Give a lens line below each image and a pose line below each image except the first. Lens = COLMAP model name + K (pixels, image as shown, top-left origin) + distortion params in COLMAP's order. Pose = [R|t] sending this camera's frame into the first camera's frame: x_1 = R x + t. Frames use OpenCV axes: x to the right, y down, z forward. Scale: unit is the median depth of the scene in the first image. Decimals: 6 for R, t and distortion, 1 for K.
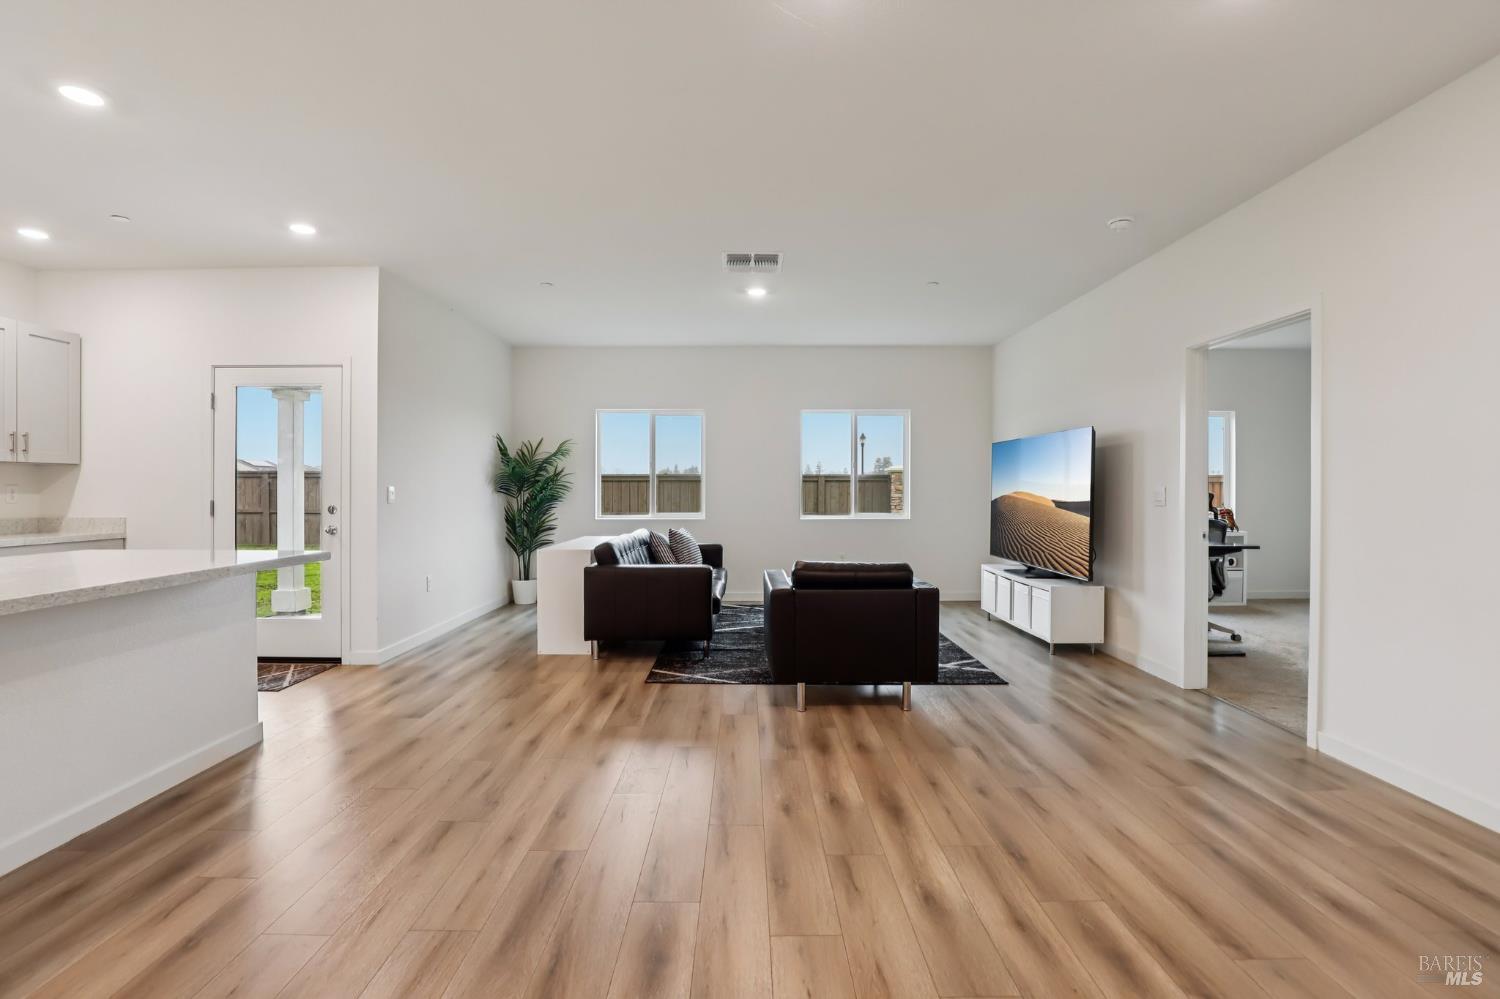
lens RADIAL K [[689.3, 0, 742.3], [0, 689.3, 494.2], [0, 0, 1]] dist [-0.035513, 0.005906]
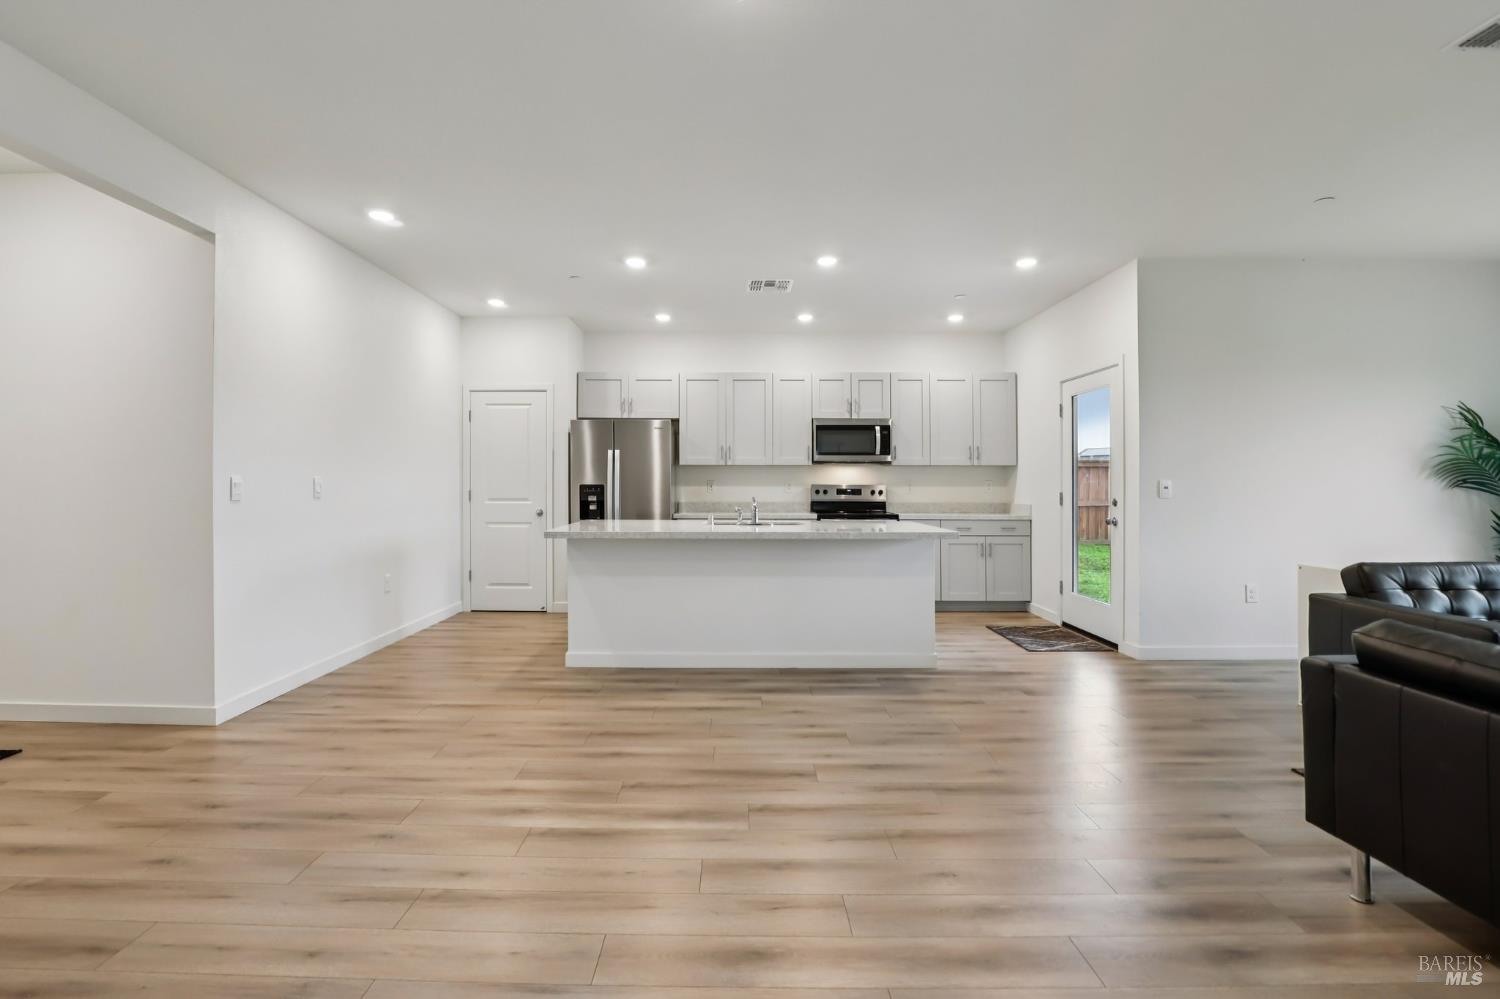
lens RADIAL K [[715.4, 0, 728.2], [0, 715.4, 479.4], [0, 0, 1]] dist [-0.033119, 0.001853]
pose [[-0.007804, -0.006645, -0.999947, 0.496981], [-0.009041, 0.999938, -0.006575, -0.000336], [0.999929, 0.008989, -0.007864, 0.408932]]
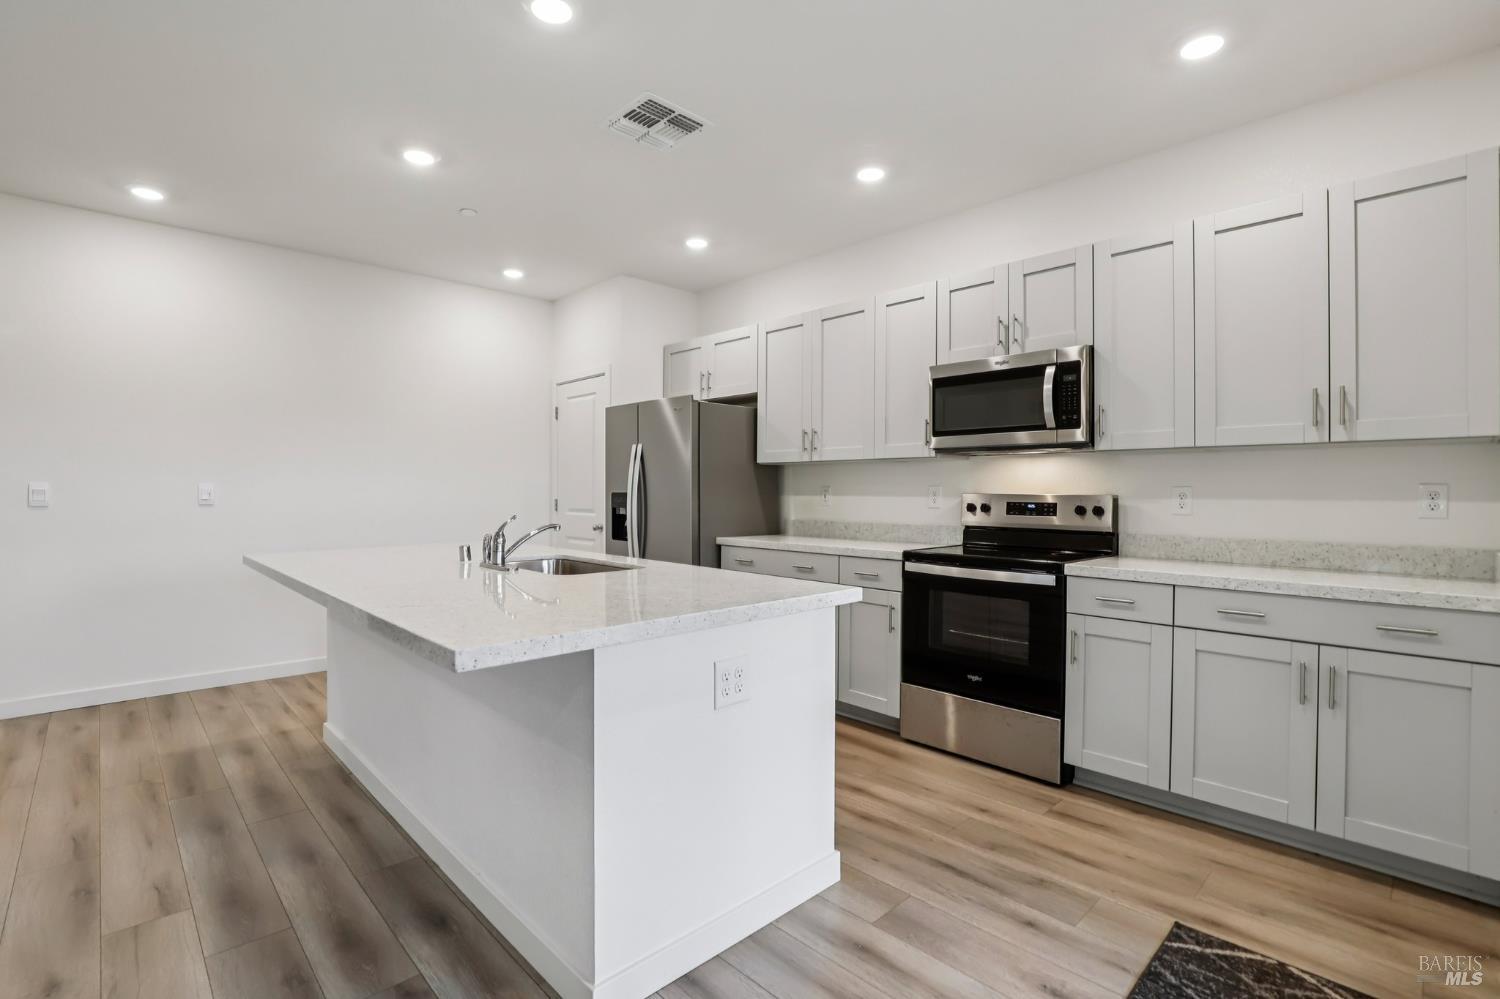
lens RADIAL K [[689.3, 0, 746.2], [0, 689.3, 491.0], [0, 0, 1]] dist [-0.035513, 0.005906]
pose [[-0.720129, -0.003451, -0.693832, -0.321651], [-0.008698, 0.999954, 0.004053, -0.005029], [0.693786, 0.008953, -0.720126, 0.967261]]
